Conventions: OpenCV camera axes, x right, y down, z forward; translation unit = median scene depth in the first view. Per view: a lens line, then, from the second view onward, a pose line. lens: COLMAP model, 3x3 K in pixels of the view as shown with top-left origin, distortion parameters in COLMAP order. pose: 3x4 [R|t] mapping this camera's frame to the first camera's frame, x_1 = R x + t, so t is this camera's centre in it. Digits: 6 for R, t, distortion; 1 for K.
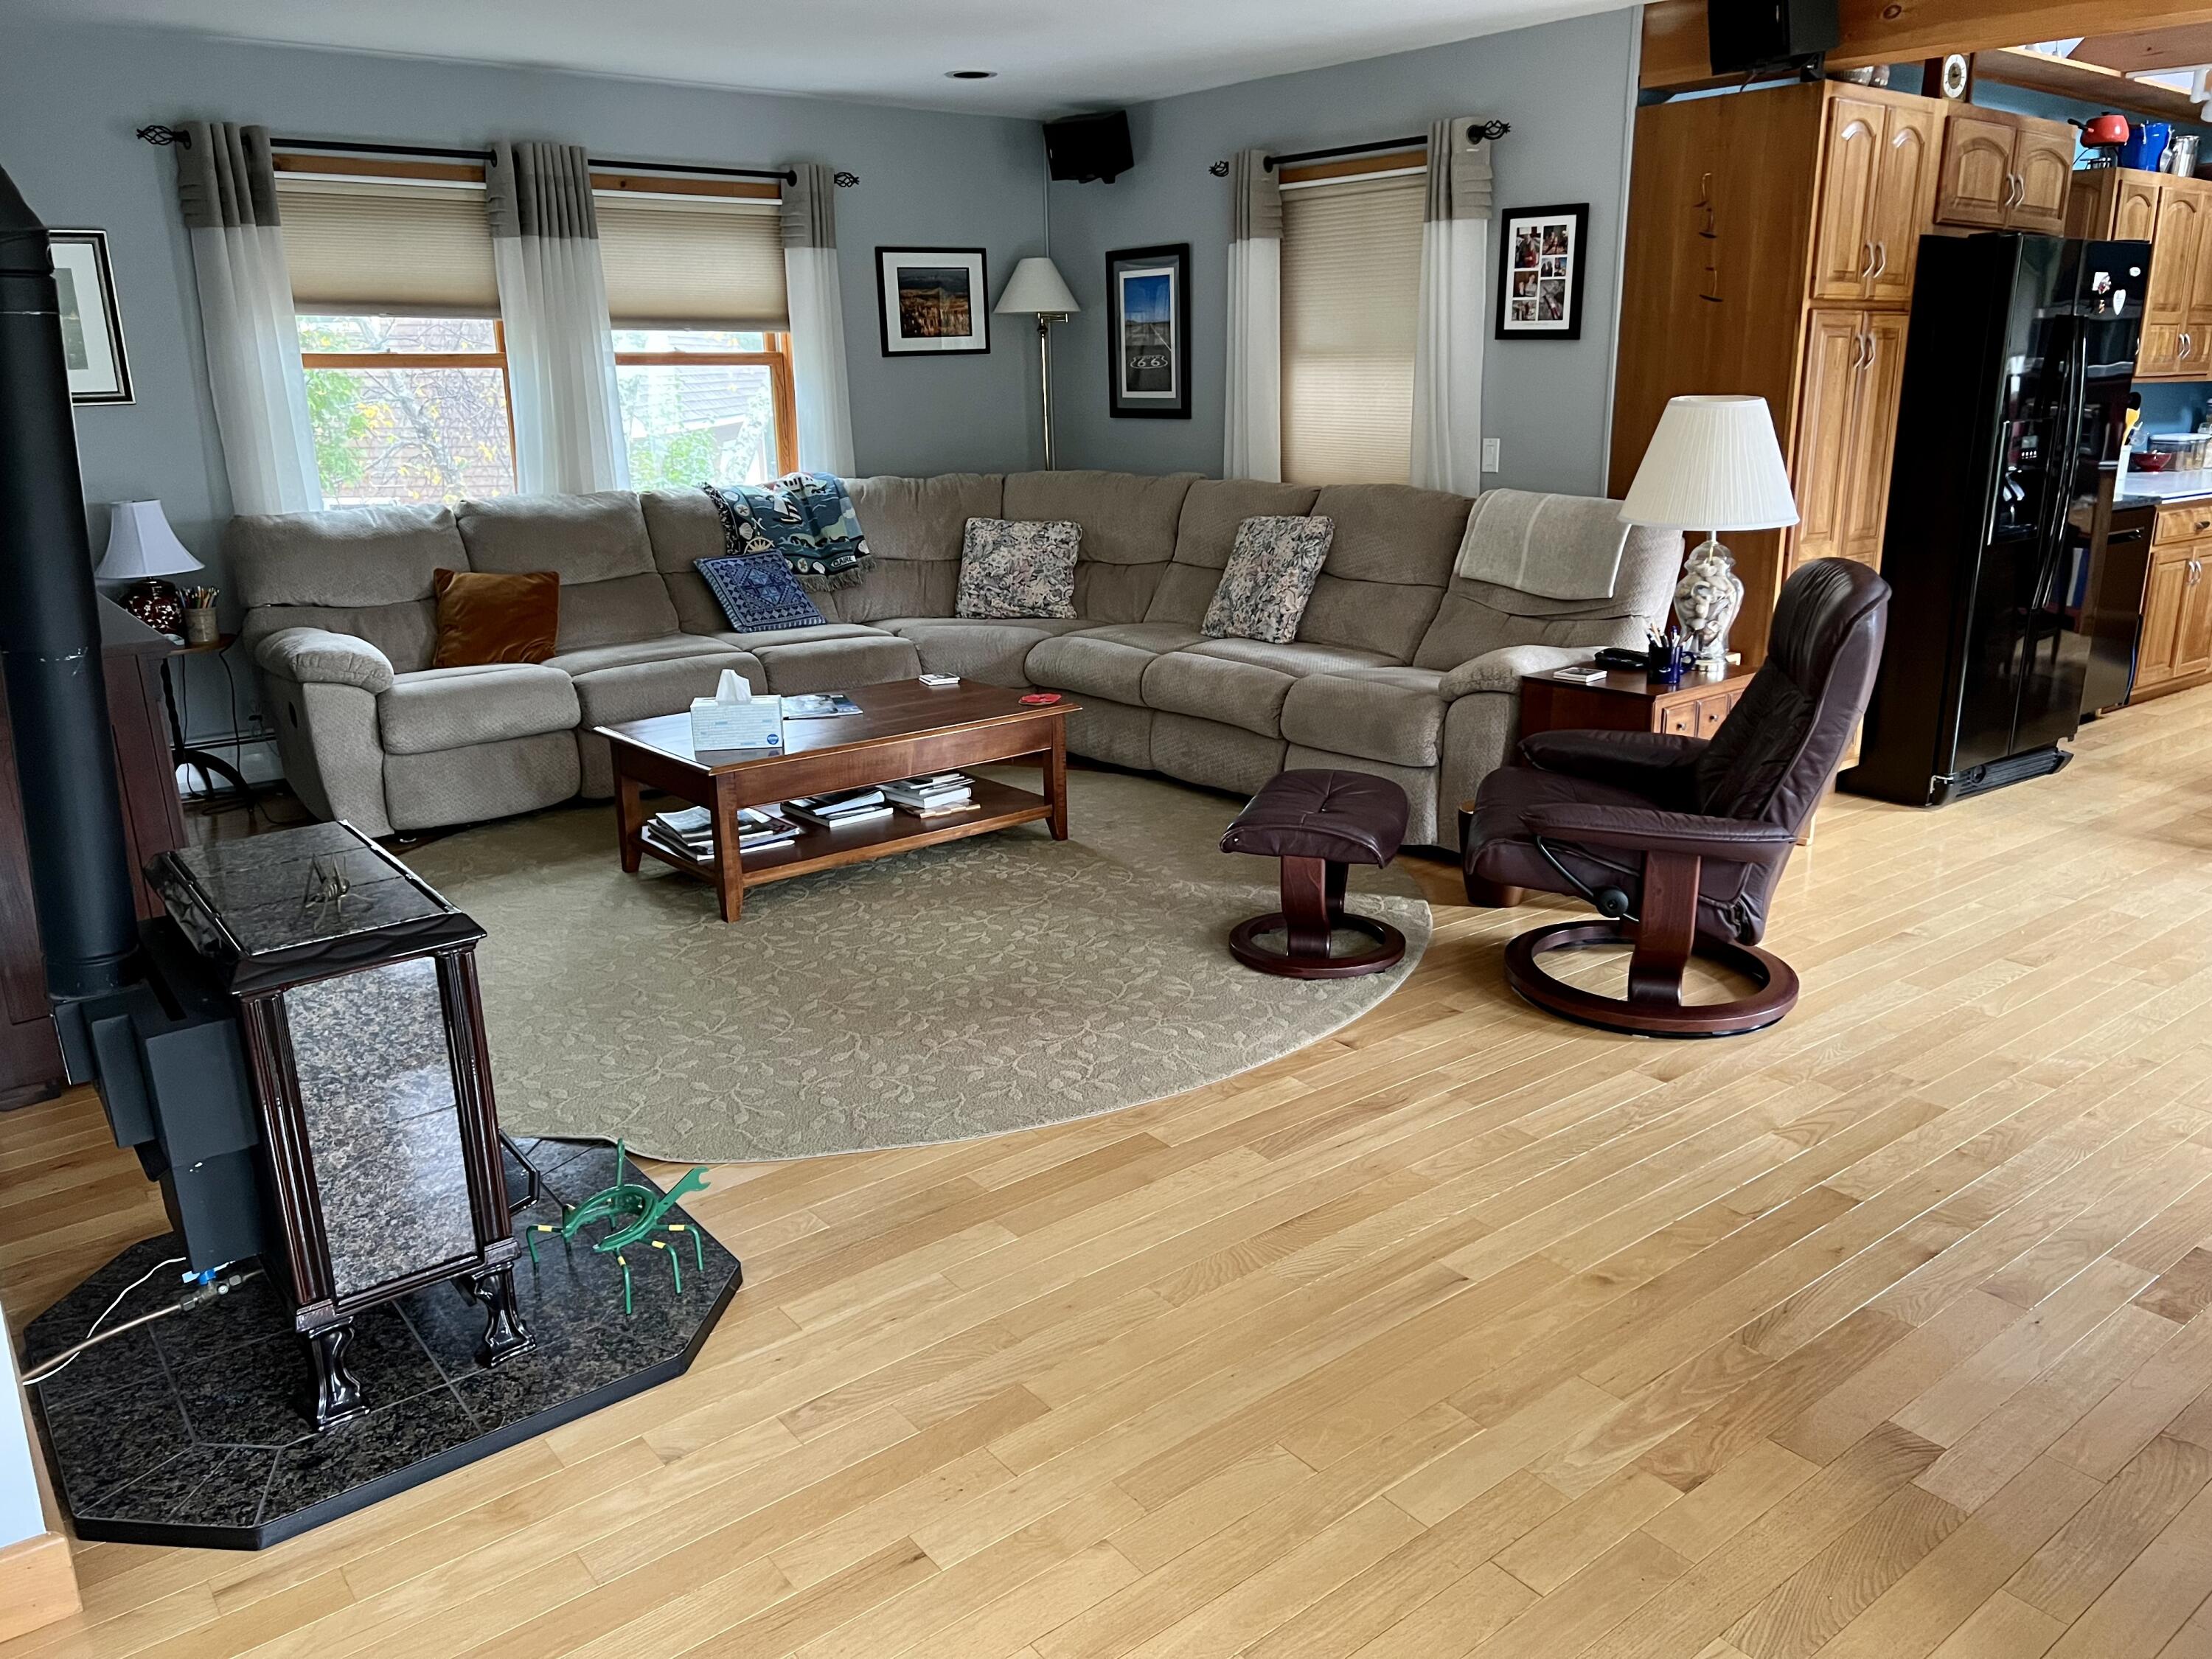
lens RADIAL K [[1660.8, 0, 1105.6], [0, 1660.8, 809.8], [0, 0, 1]] dist [0.040604, -0.043467]
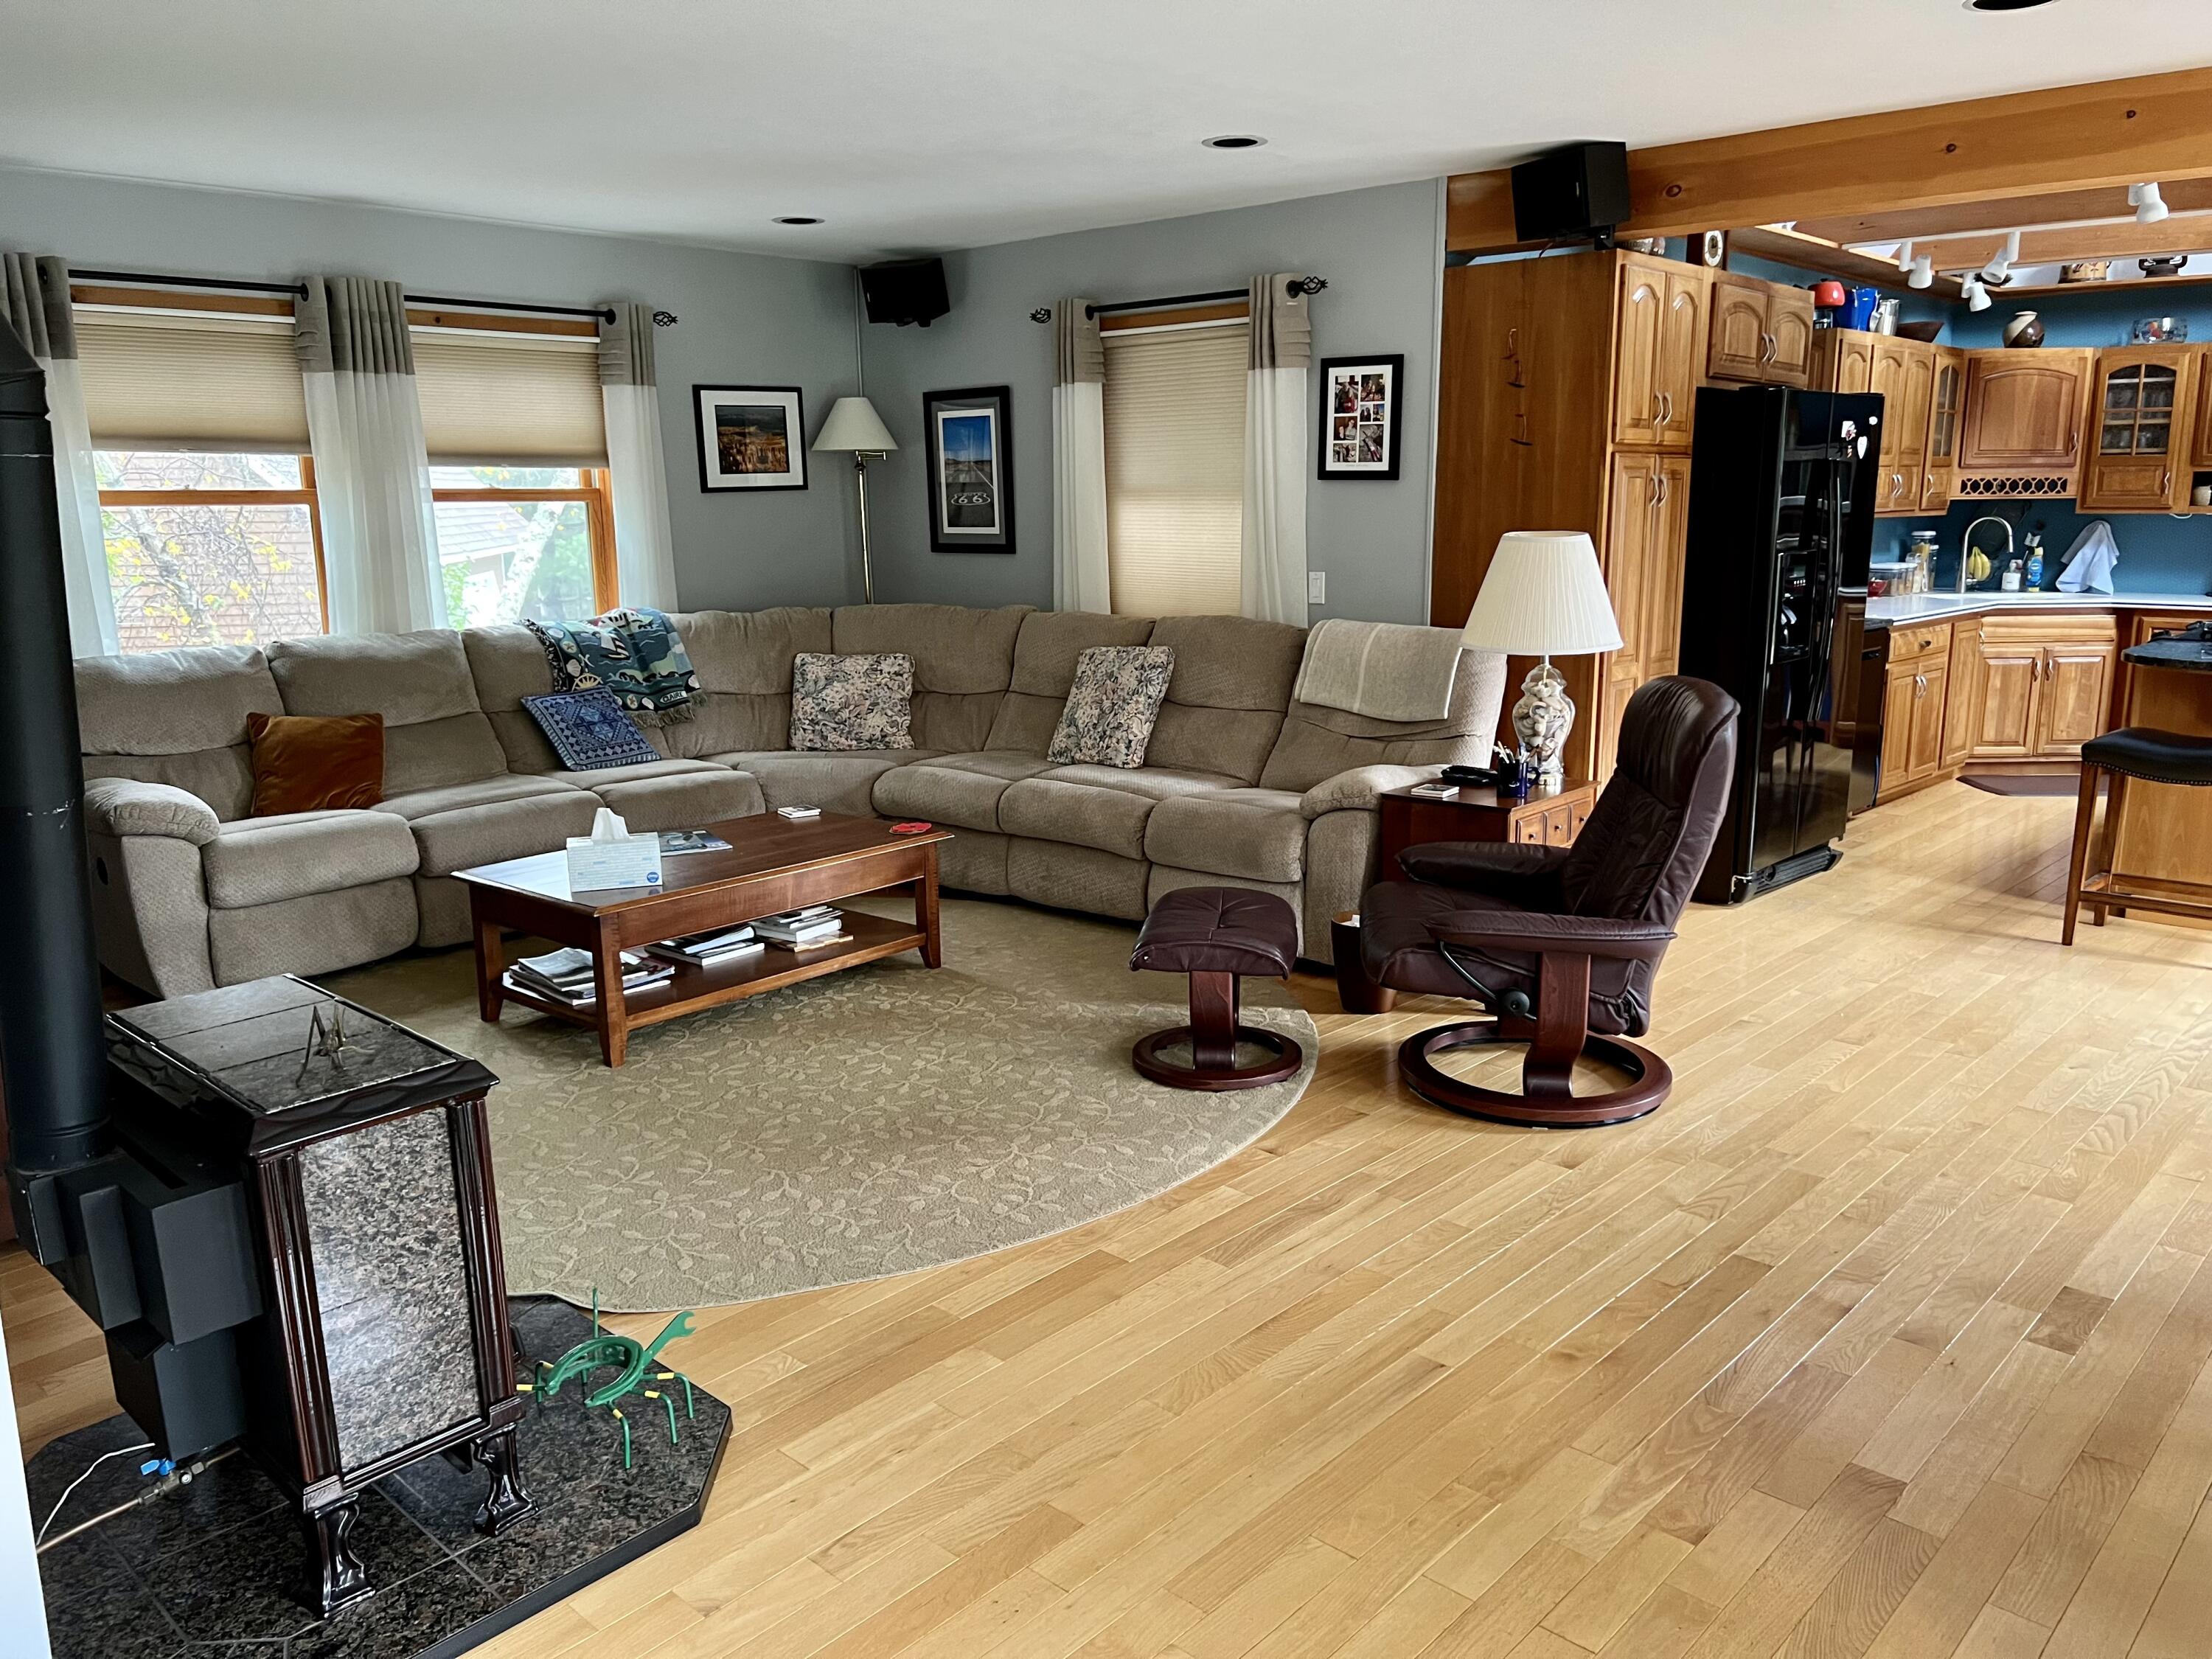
lens RADIAL K [[1660.8, 0, 1124.3], [0, 1660.8, 836.1], [0, 0, 1]] dist [0.040604, -0.043467]
pose [[0.988140, -0.030547, 0.150490, -0.068492], [0.039697, 0.997517, -0.058176, 0.001343], [-0.148339, 0.063460, 0.986898, -0.013669]]
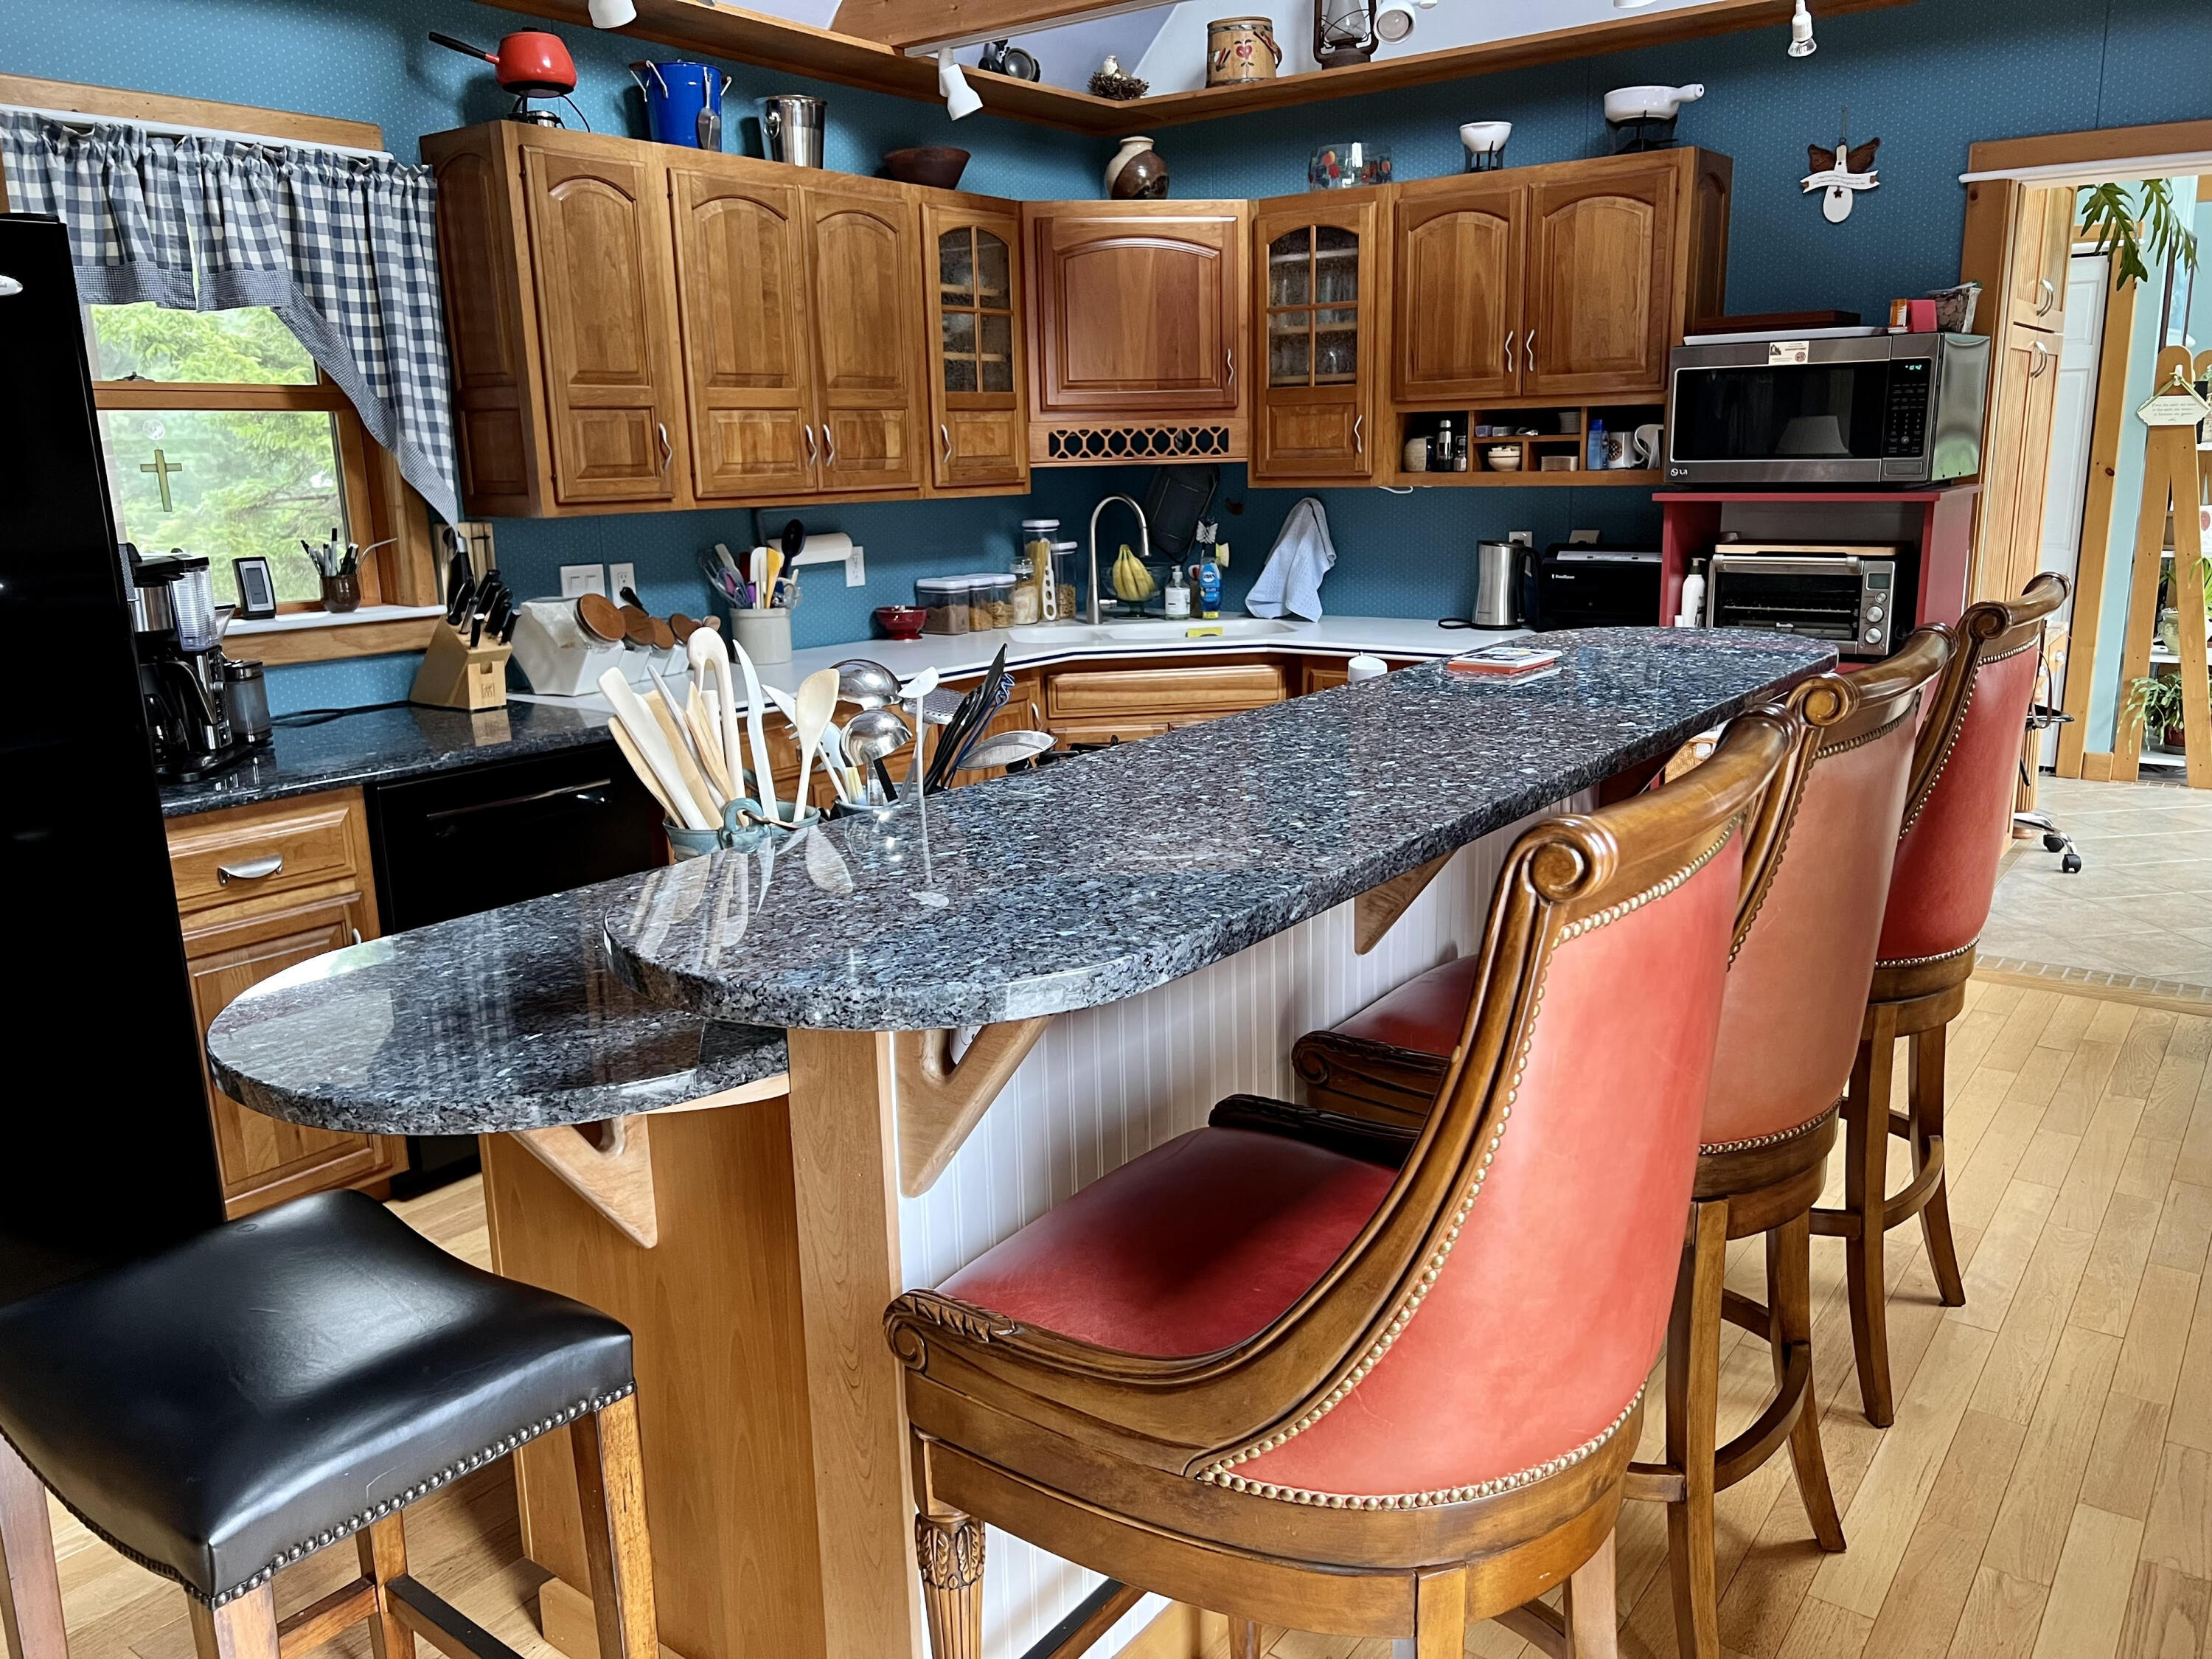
lens RADIAL K [[1671.6, 0, 1104.7], [0, 1671.6, 837.9], [0, 0, 1]] dist [0.031154, -0.012557]
pose [[0.967298, -0.068065, 0.244339, 0.535734], [0.077746, 0.996516, -0.030188, -0.105260], [-0.241433, 0.048197, 0.969220, 0.380989]]
